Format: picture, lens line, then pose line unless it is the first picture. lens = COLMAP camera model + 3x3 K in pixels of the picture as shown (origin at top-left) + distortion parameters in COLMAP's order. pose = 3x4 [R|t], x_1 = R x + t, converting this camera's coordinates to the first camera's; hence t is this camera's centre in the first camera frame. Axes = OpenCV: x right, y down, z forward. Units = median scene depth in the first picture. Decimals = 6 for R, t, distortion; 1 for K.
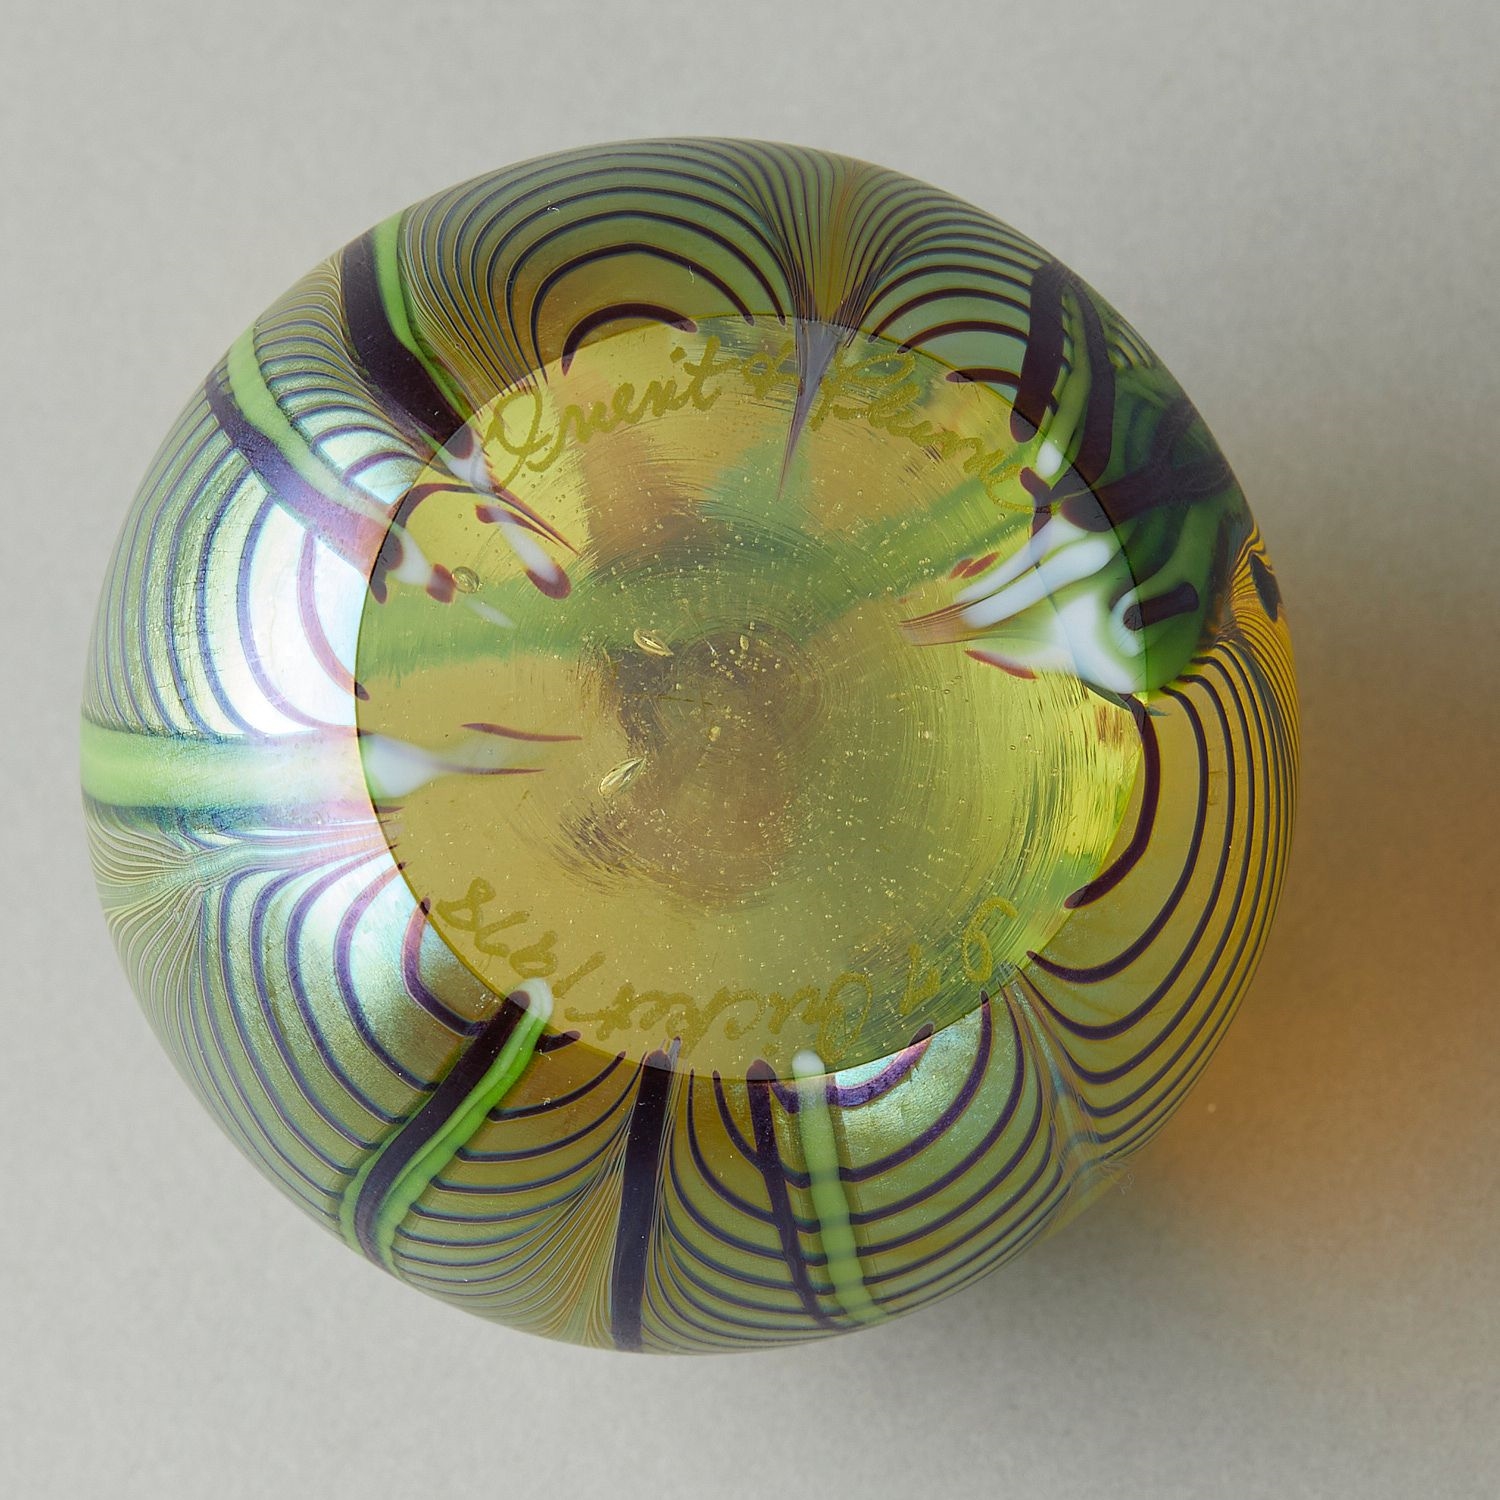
lens RADIAL K [[7248.5, 0, 747.3], [0, 7248.5, 750.7], [0, 0, 1]] dist [0.191066, 0.000000]
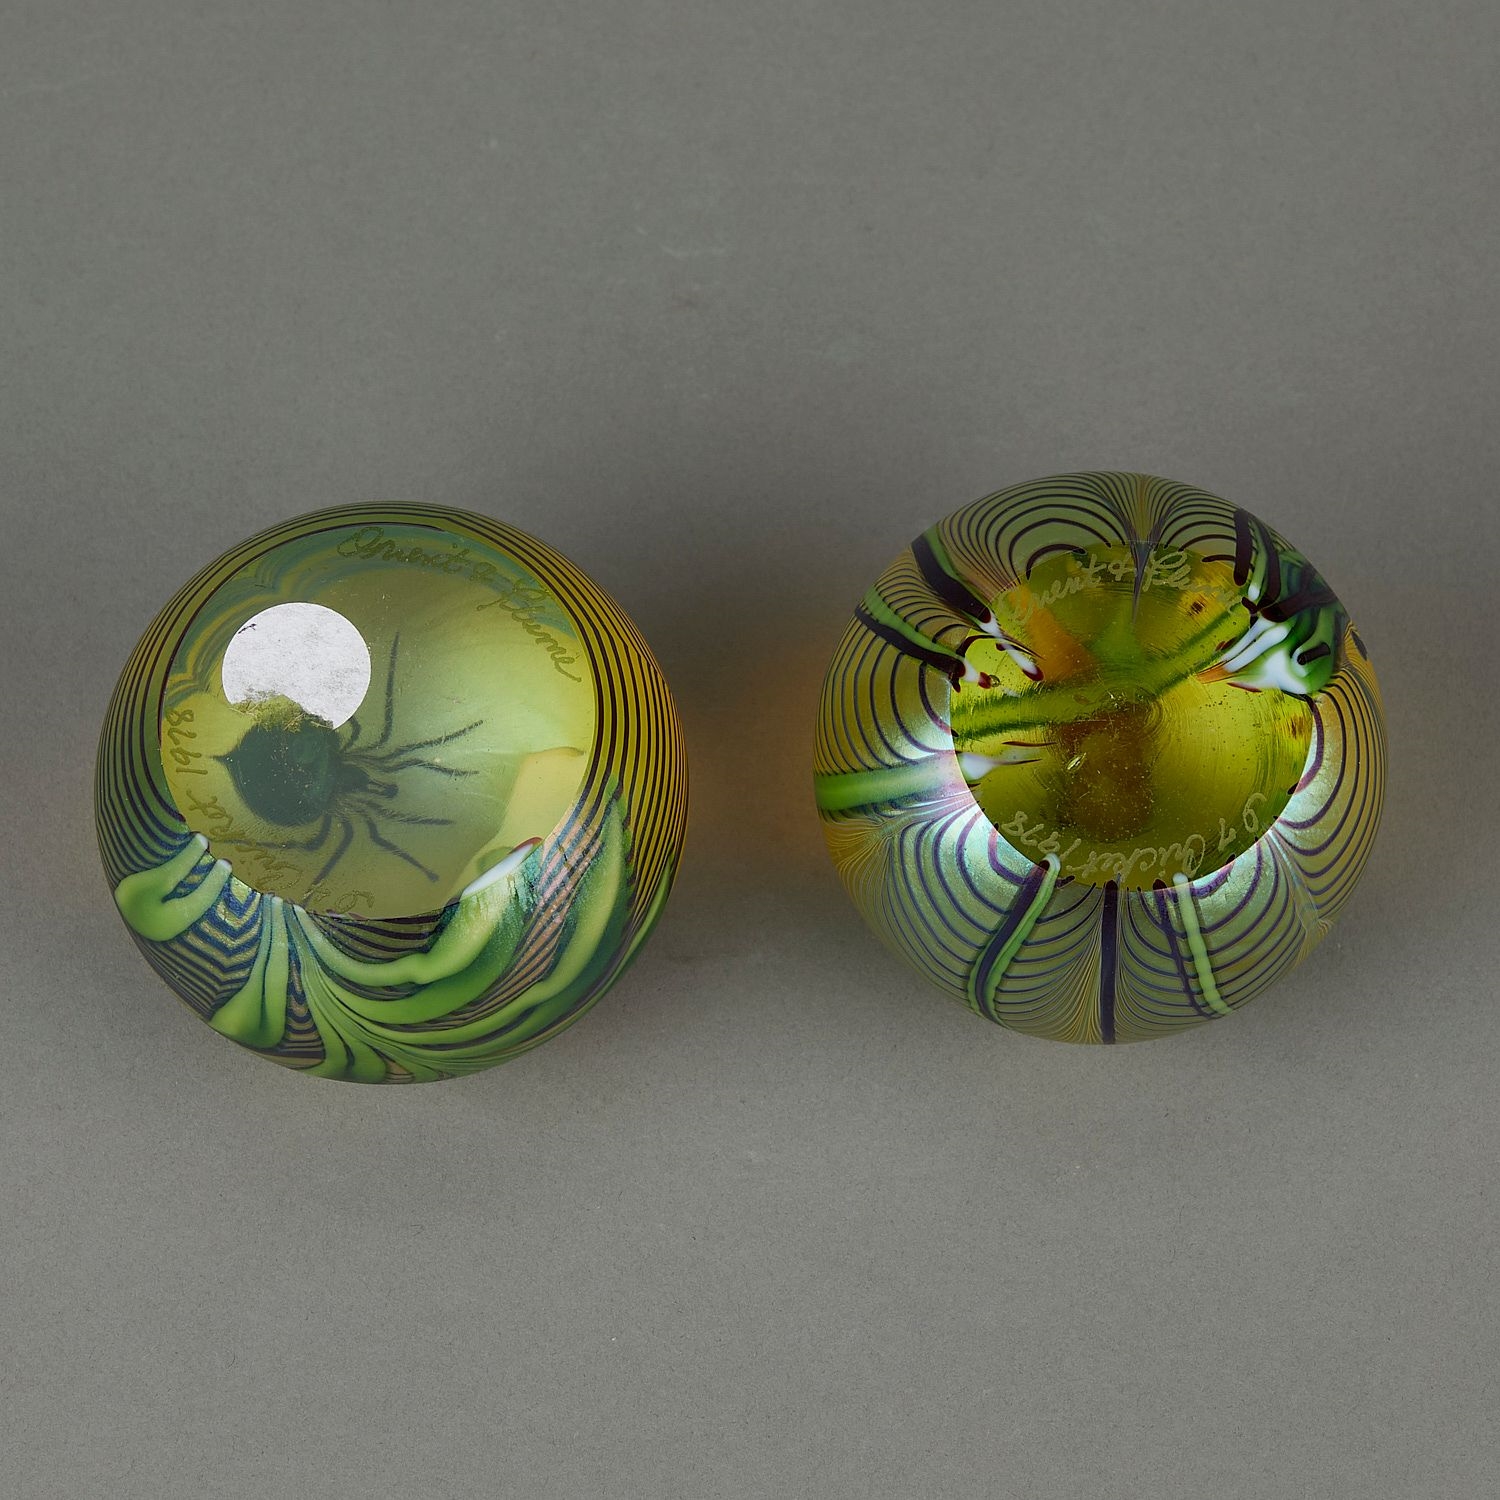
lens RADIAL K [[7248.5, 0, 752.7], [0, 7248.5, 748.5], [0, 0, 1]] dist [0.191066, 0.000000]
pose [[0.992425, -0.122660, 0.006812, -0.127441], [0.122688, 0.986758, -0.106091, 0.217489], [0.006291, 0.106123, 0.994333, -1.152206]]
